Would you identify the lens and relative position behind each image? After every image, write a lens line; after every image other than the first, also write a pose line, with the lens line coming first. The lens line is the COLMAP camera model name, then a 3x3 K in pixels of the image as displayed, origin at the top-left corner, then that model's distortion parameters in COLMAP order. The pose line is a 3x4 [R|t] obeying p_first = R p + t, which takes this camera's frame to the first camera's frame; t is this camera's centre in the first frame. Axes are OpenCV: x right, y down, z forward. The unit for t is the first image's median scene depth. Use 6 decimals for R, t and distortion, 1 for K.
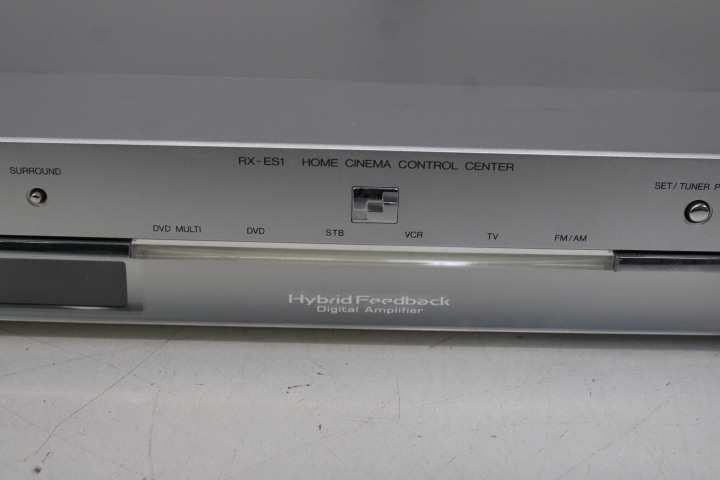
lens RADIAL K [[968.2, 0, 360.7], [0, 968.2, 243.4], [0, 0, 1]] dist [-0.059195, 0.000000]
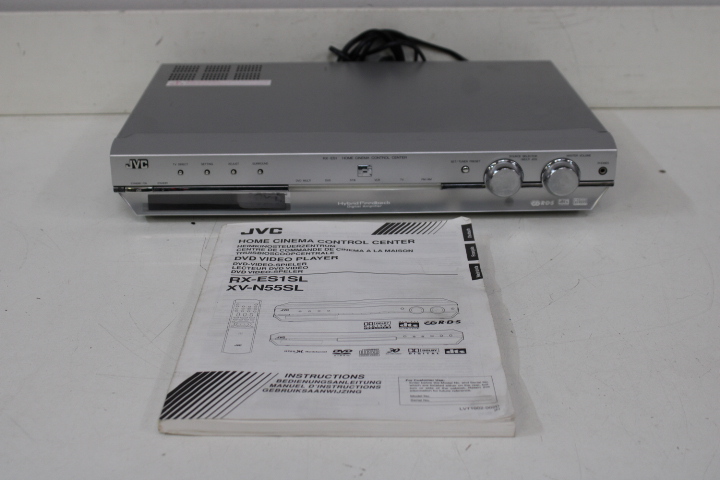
lens RADIAL K [[1043.6, 0, 360.9], [0, 1043.6, 237.7], [0, 0, 1]] dist [-0.049442, 0.000000]
pose [[0.999302, -0.035681, 0.011041, -0.044360], [0.036218, 0.997936, -0.053029, 0.363614], [-0.009126, 0.053392, 0.998532, -2.442371]]
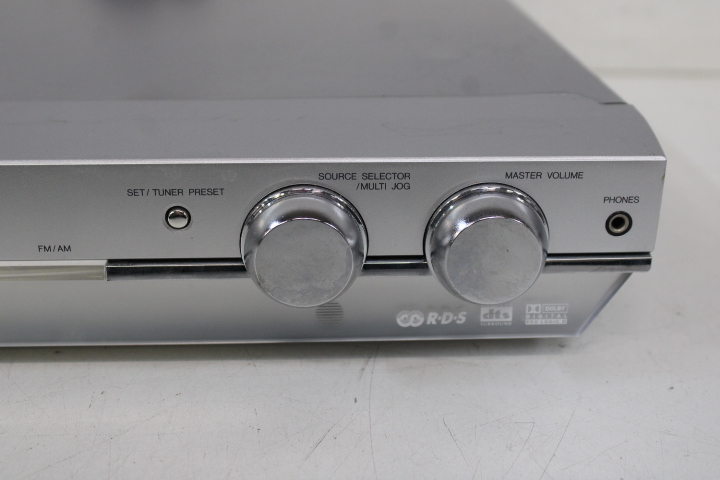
lens RADIAL K [[972.7, 0, 363.5], [0, 972.7, 238.6], [0, 0, 1]] dist [-0.061596, 0.000000]
pose [[0.998227, -0.031136, 0.050719, 0.485743], [0.032976, 0.998813, -0.035854, 0.030382], [-0.049542, 0.037463, 0.998069, -0.006512]]
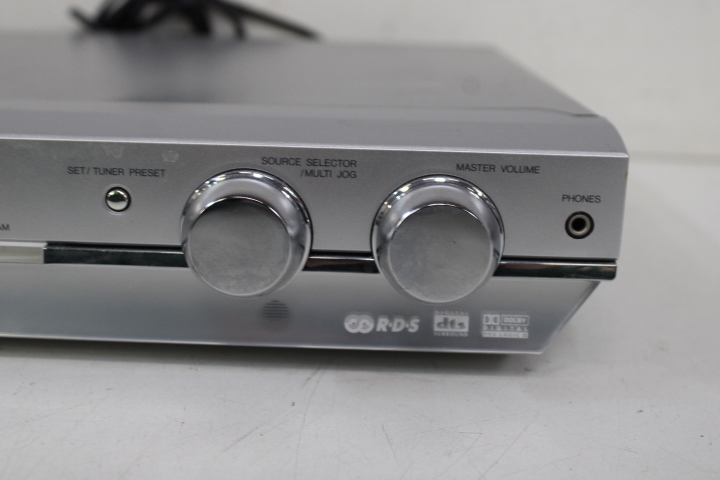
lens RADIAL K [[972.7, 0, 351.8], [0, 972.7, 221.5], [0, 0, 1]] dist [-0.061596, 0.000000]
pose [[0.999807, 0.011227, -0.016103, 0.596425], [-0.014023, 0.982523, -0.185612, 0.165037], [0.013737, 0.185802, 0.982491, 0.049898]]
